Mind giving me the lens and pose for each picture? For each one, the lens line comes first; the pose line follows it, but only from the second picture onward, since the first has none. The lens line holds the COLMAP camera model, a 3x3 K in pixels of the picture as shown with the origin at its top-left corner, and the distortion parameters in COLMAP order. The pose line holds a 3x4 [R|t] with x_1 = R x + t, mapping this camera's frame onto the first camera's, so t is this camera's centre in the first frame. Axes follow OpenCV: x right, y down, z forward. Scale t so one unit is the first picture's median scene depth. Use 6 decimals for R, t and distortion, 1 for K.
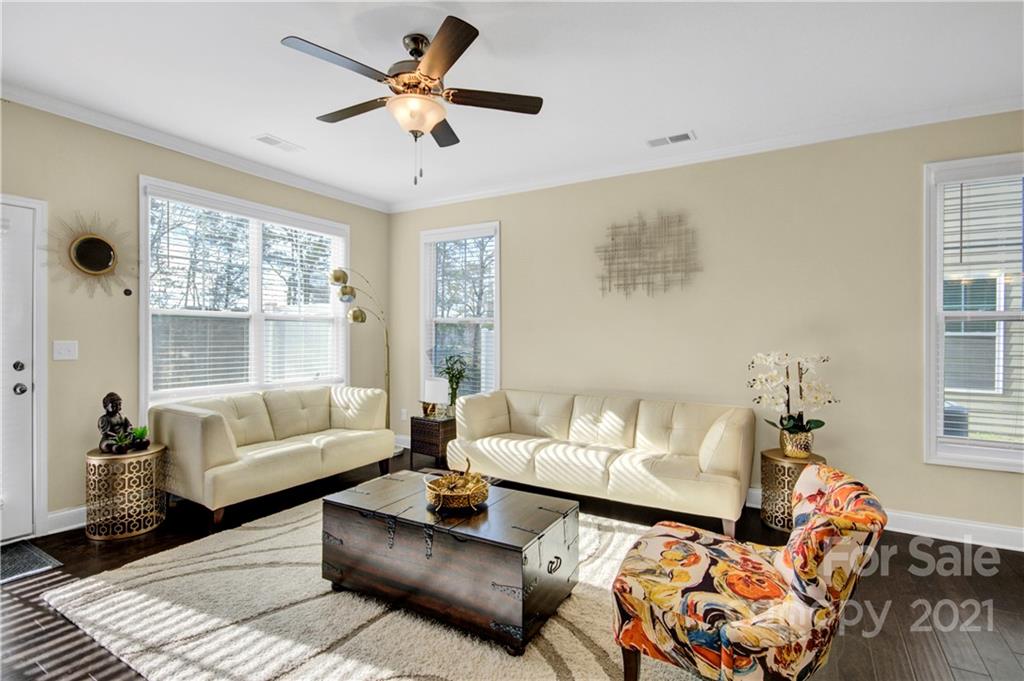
lens RADIAL K [[487.8, 0, 491.7], [0, 487.8, 337.4], [0, 0, 1]] dist [0.004749, -0.000339]
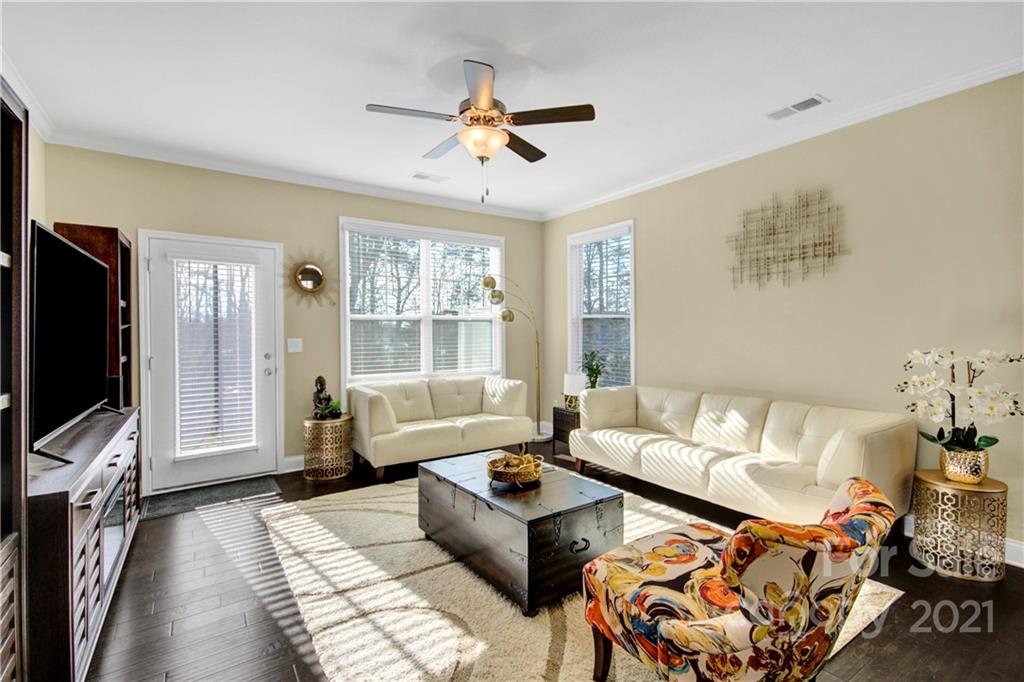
lens RADIAL K [[470.1, 0, 512.0], [0, 470.1, 341.0], [0, 0, 1]] dist [0.020022, -0.000072]
pose [[0.913772, -0.002845, -0.406216, 0.271719], [0.008711, 0.999883, 0.012593, 0.001048], [0.406133, -0.015046, 0.913690, -0.001625]]
